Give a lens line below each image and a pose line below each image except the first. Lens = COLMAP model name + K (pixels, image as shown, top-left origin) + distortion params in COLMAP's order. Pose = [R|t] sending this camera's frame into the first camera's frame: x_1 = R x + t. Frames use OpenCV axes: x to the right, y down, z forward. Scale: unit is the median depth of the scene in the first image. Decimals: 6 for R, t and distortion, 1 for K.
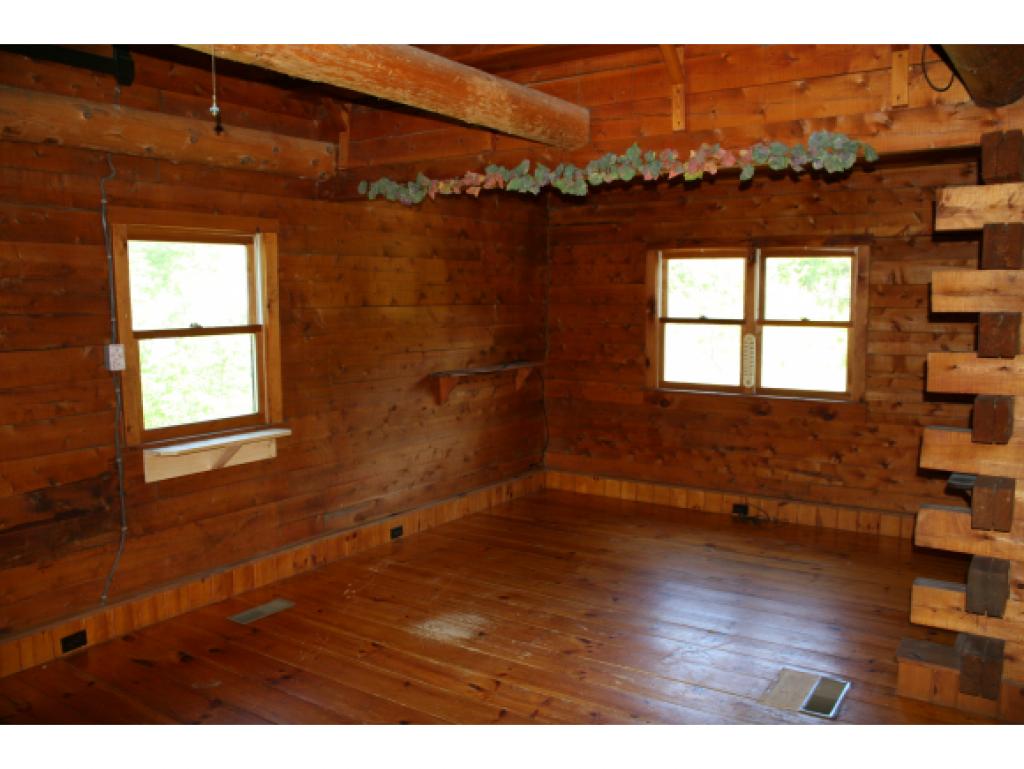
lens RADIAL K [[852.4, 0, 513.4], [0, 852.4, 384.1], [0, 0, 1]] dist [-0.117962, 0.090071]
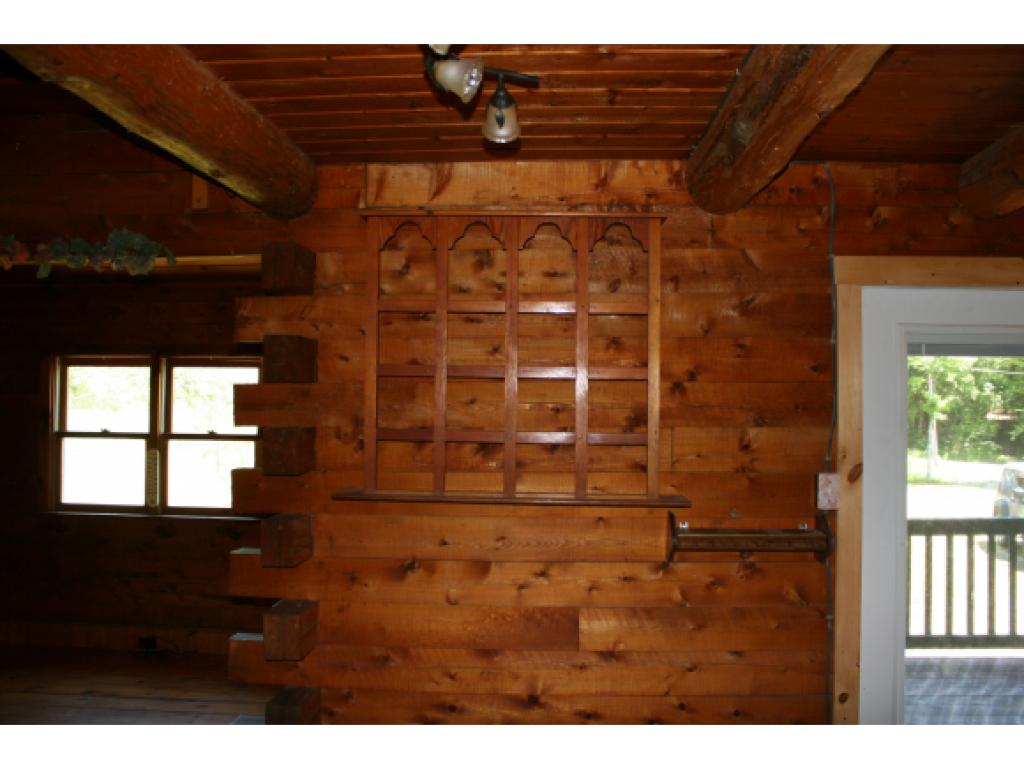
lens RADIAL K [[852.4, 0, 510.4], [0, 852.4, 385.8], [0, 0, 1]] dist [-0.117962, 0.090071]
pose [[0.865422, 0.020459, 0.500626, 0.158160], [0.043478, 0.992331, -0.115713, -0.005001], [-0.499154, 0.121906, 0.857895, 0.012920]]
